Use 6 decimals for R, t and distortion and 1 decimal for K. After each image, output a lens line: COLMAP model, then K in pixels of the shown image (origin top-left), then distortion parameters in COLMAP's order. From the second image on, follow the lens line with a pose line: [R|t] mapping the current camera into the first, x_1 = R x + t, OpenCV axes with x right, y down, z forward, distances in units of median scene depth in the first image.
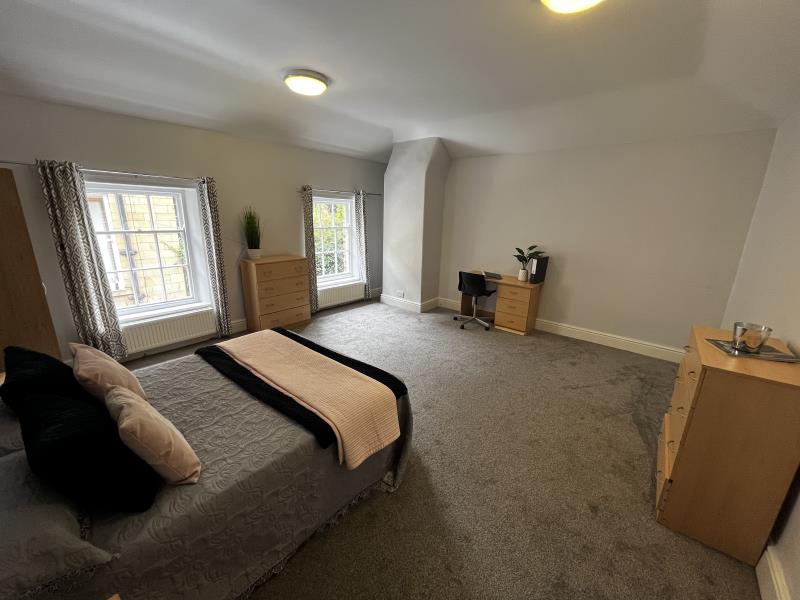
lens RADIAL K [[327.4, 0, 398.1], [0, 327.4, 299.1], [0, 0, 1]] dist [0.000209, -0.000831]
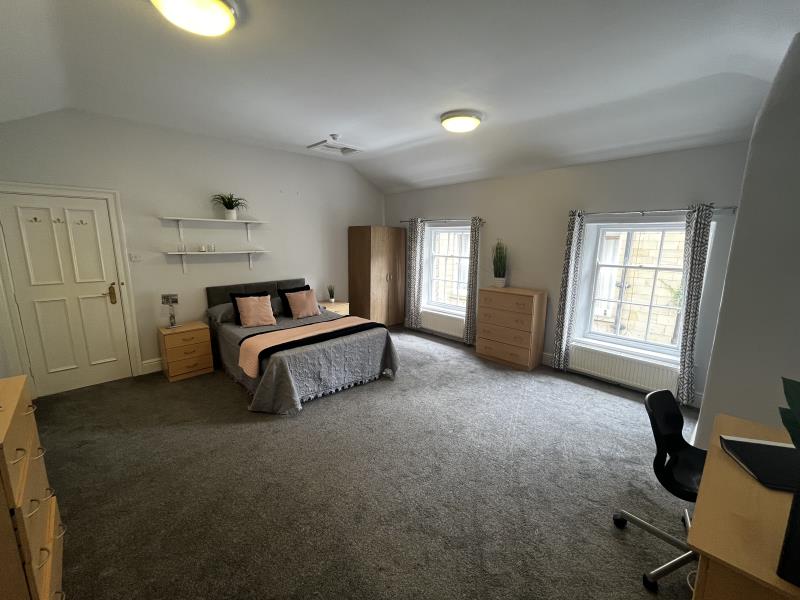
lens RADIAL K [[327.4, 0, 398.1], [0, 327.4, 299.1], [0, 0, 1]] dist [0.000209, -0.000831]
pose [[-0.122244, 0.150657, -0.980999, 0.328876], [-0.267181, 0.946929, 0.178719, -0.095534], [0.955861, 0.283951, -0.075504, 0.396527]]
